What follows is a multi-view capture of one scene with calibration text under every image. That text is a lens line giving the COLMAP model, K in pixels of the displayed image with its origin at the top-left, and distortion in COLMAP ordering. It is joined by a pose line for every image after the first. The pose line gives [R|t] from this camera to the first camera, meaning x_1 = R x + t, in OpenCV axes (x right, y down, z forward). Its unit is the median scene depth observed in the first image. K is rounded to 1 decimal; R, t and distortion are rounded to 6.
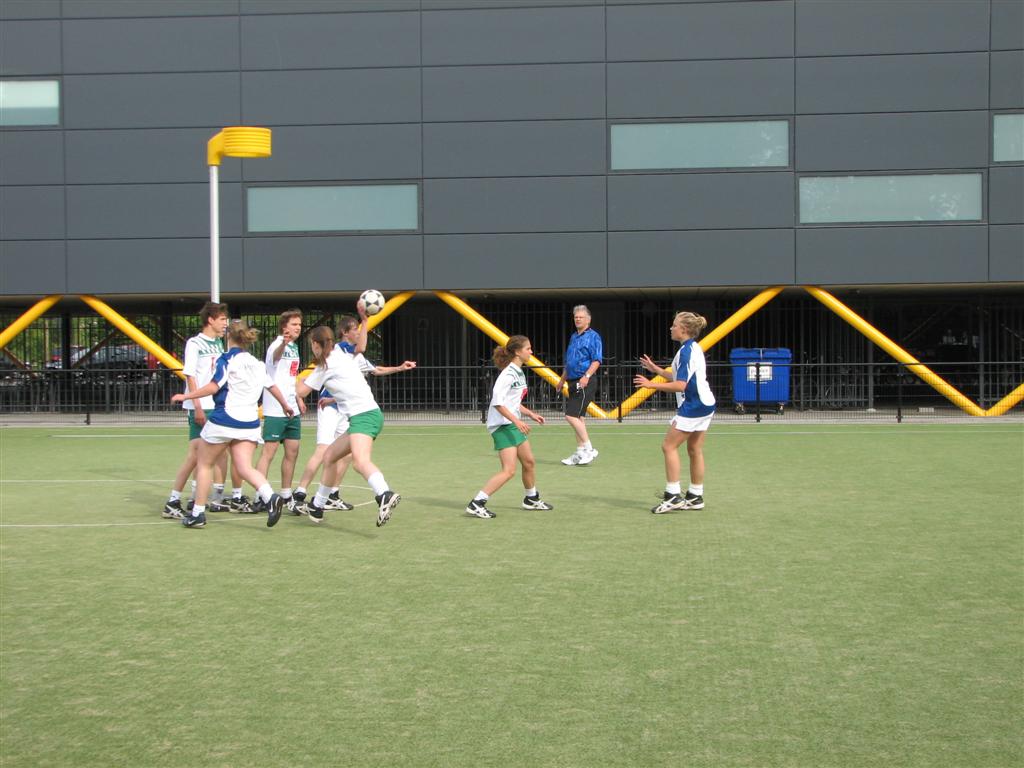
lens RADIAL K [[1849.3, 0, 468.4], [0, 1849.3, 390.5], [0, 0, 1]] dist [0.095379, 0.000000]
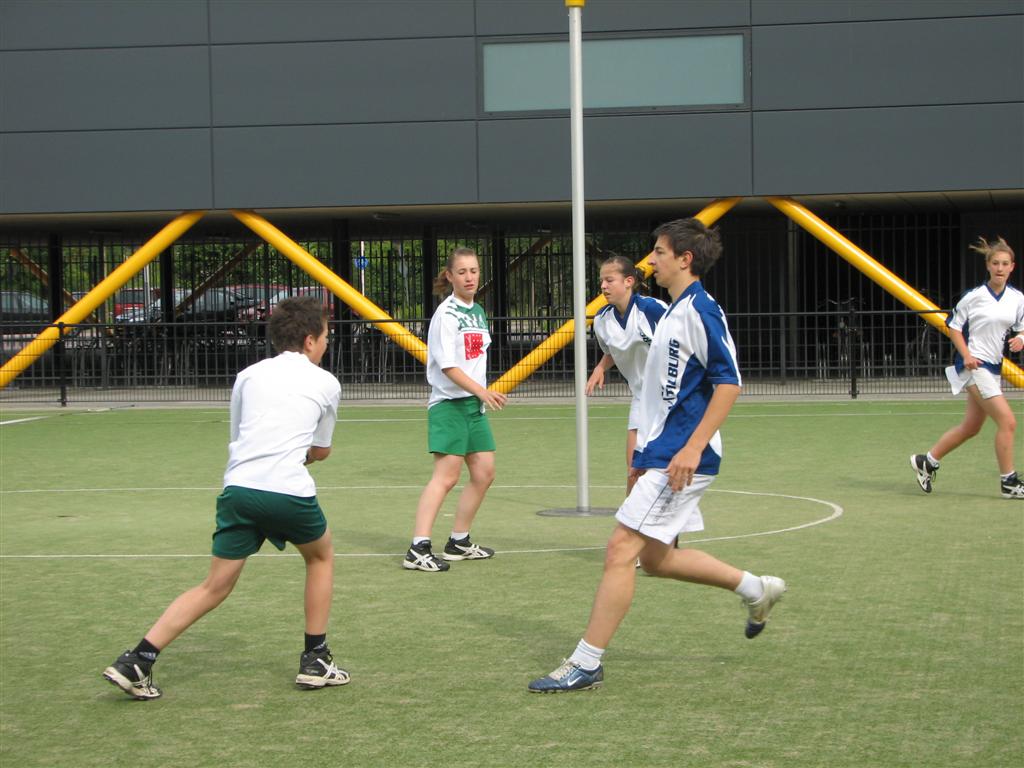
lens RADIAL K [[2779.1, 0, 510.9], [0, 2779.1, 384.9], [0, 0, 1]] dist [0.193716, 0.000000]
pose [[0.998414, -0.007122, -0.055848, -0.111117], [0.007792, 0.999900, 0.011786, 0.000779], [0.055759, -0.012202, 0.998370, 0.012796]]
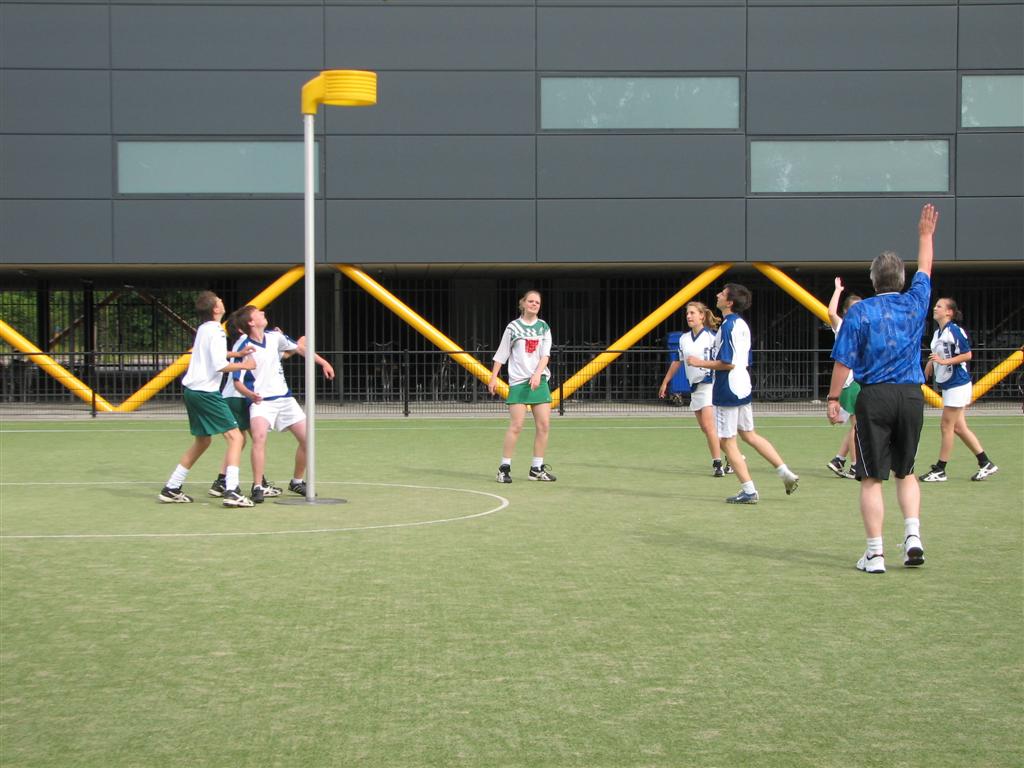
lens RADIAL K [[2099.3, 0, 475.7], [0, 2099.3, 390.0], [0, 0, 1]] dist [0.149927, 0.000000]
pose [[0.989883, 0.001030, 0.141884, -0.195581], [-0.001697, 0.999988, 0.004579, 0.001318], [-0.141877, -0.004774, 0.989873, 0.023591]]
